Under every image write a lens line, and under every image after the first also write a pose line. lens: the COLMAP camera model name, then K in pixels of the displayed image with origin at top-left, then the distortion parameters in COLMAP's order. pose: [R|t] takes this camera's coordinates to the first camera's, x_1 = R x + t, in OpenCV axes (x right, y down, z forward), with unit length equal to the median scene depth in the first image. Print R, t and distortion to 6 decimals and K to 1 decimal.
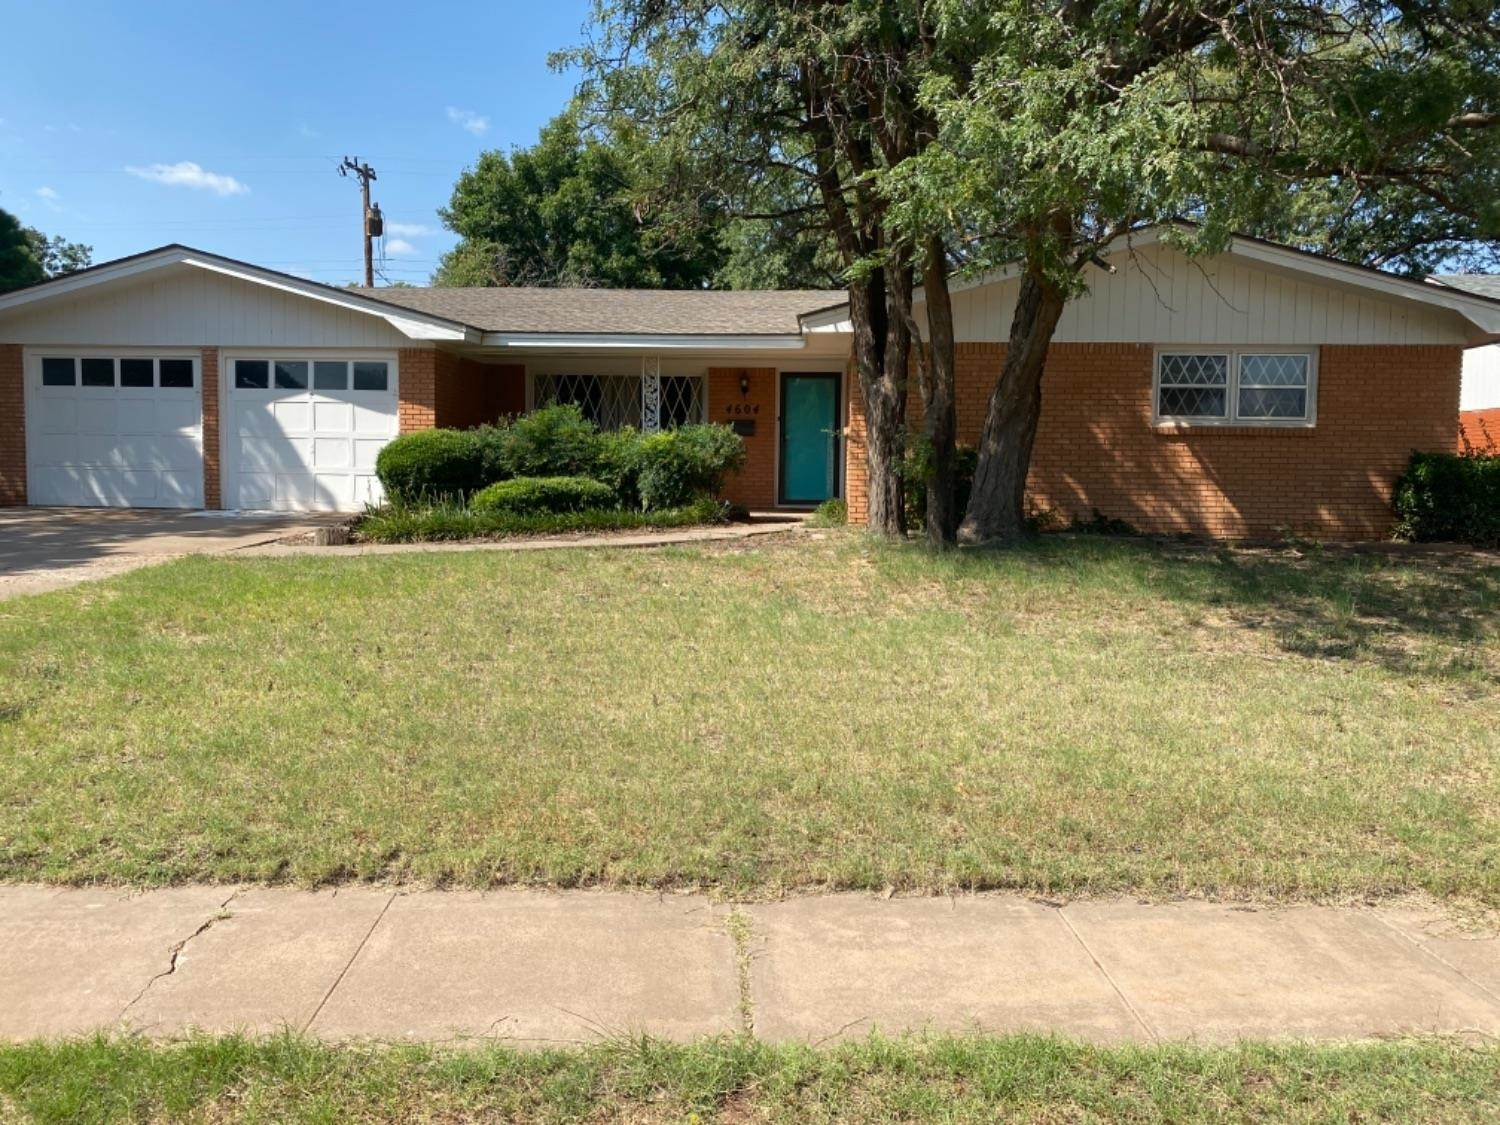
lens RADIAL K [[1143.1, 0, 749.9], [0, 1143.1, 559.6], [0, 0, 1]] dist [0.010935, -0.002016]
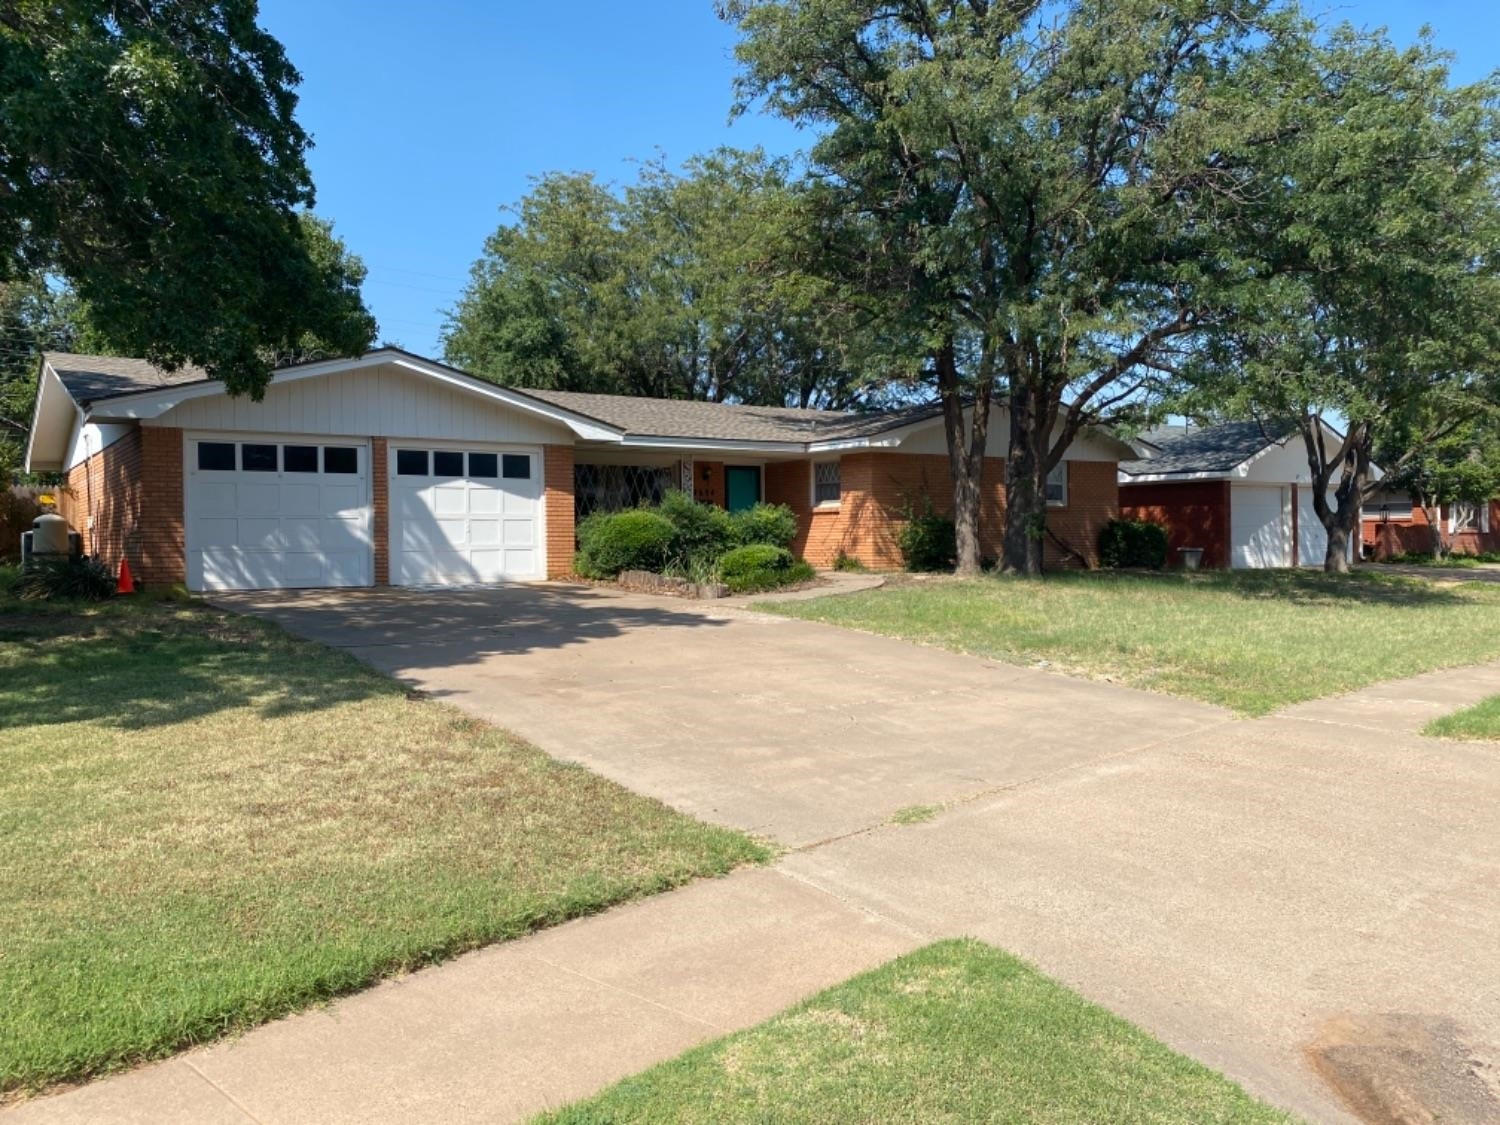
lens RADIAL K [[1143.1, 0, 750.0], [0, 1143.1, 562.0], [0, 0, 1]] dist [0.010935, -0.002016]
pose [[0.797847, -0.033742, 0.601914, -0.843287], [0.070219, 0.996838, -0.037196, -0.001935], [-0.598756, 0.071943, 0.797694, -0.069592]]
